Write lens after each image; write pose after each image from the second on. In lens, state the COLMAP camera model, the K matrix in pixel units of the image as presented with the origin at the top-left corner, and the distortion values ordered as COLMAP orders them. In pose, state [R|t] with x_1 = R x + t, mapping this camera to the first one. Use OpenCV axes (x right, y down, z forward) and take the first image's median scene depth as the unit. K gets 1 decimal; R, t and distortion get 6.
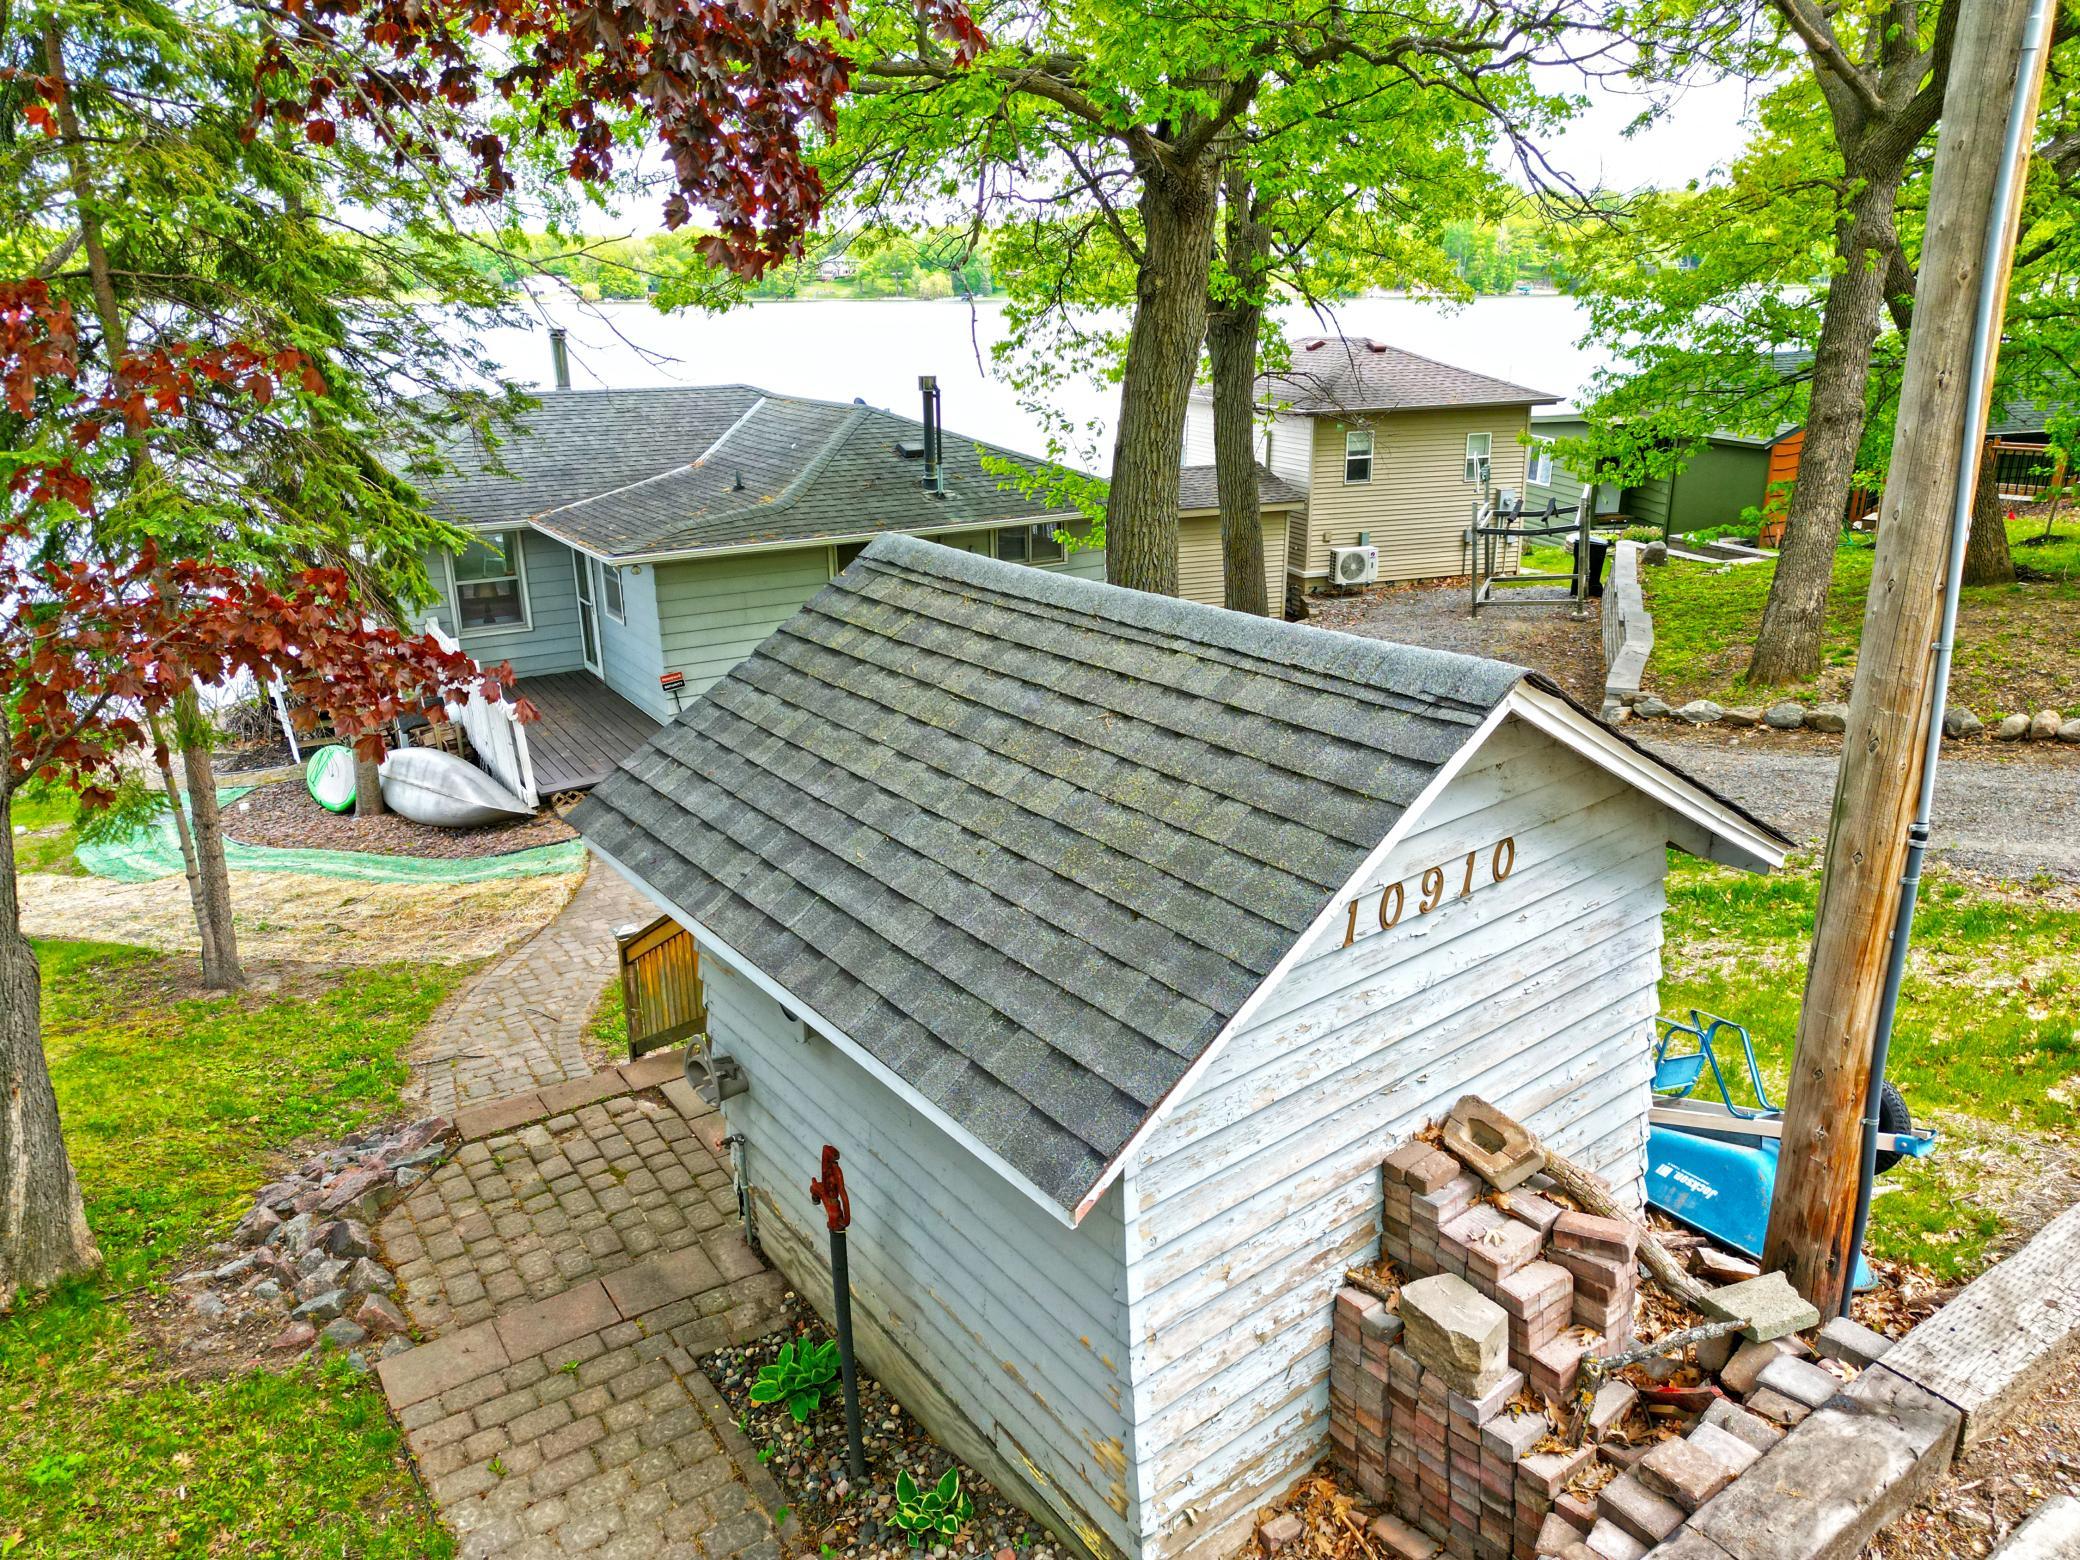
lens RADIAL K [[1477.0, 0, 1040.0], [0, 1477.0, 780.0], [0, 0, 1]] dist [0.044694, -0.073222]
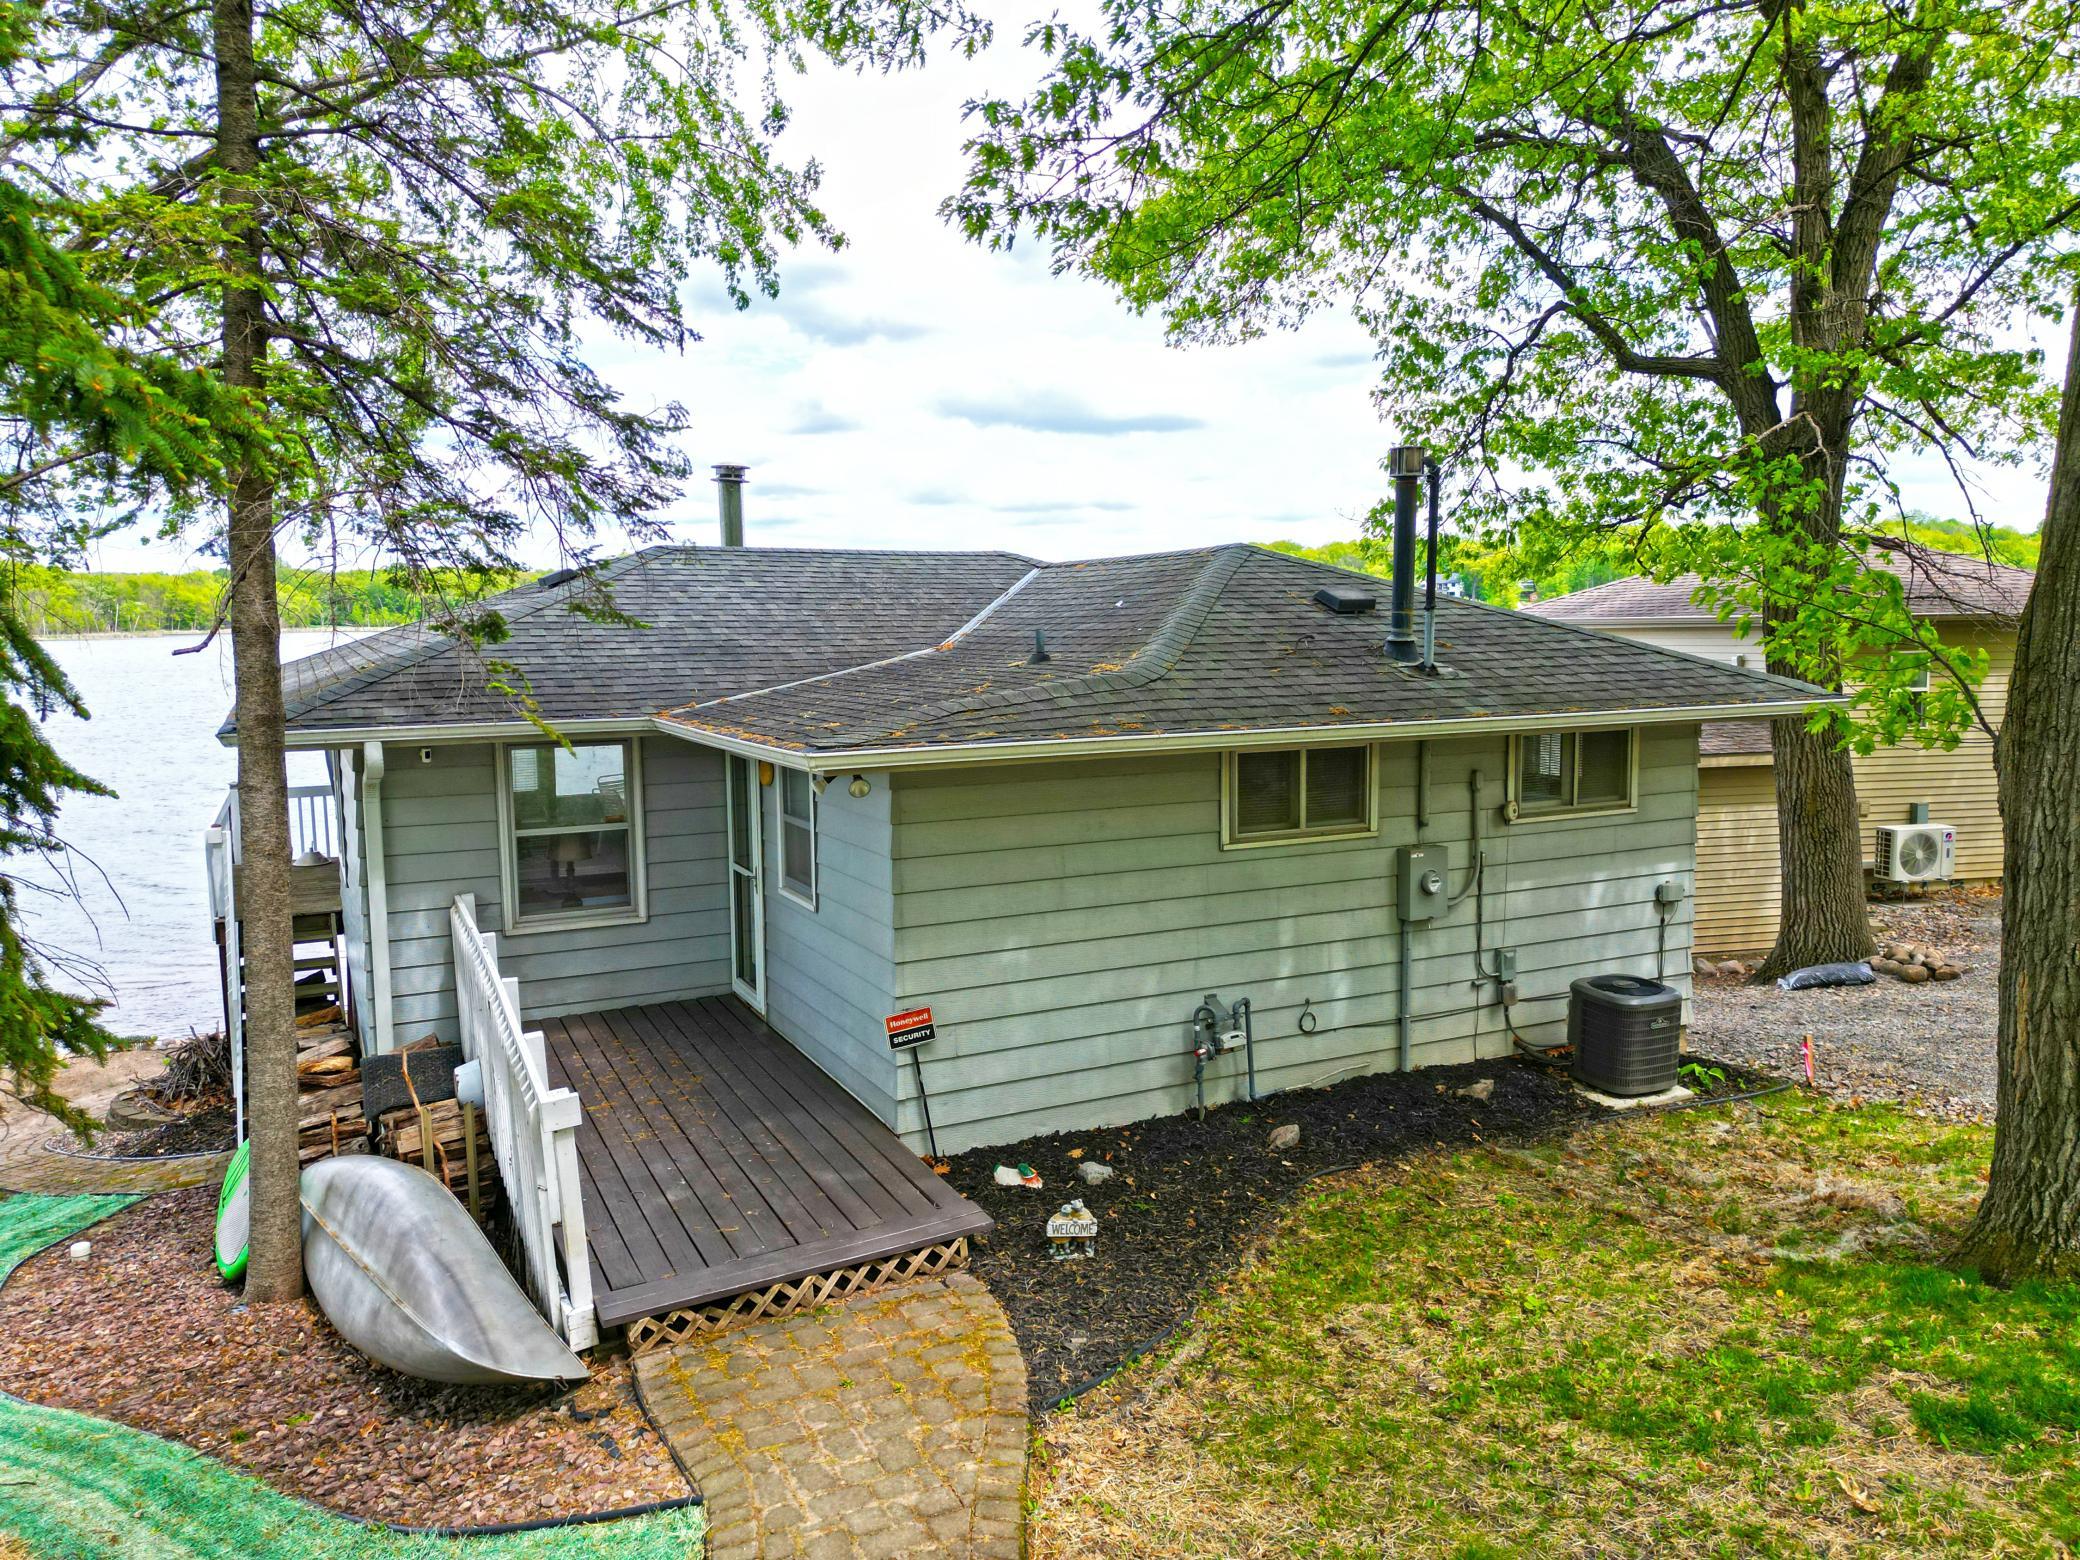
lens RADIAL K [[1477.0, 0, 1040.0], [0, 1477.0, 780.0], [0, 0, 1]] dist [0.044694, -0.073222]
pose [[0.995368, 0.008725, -0.095739, -0.146132], [-0.028899, 0.976970, -0.211410, -0.040982], [0.091690, 0.213197, 0.972697, 0.473915]]
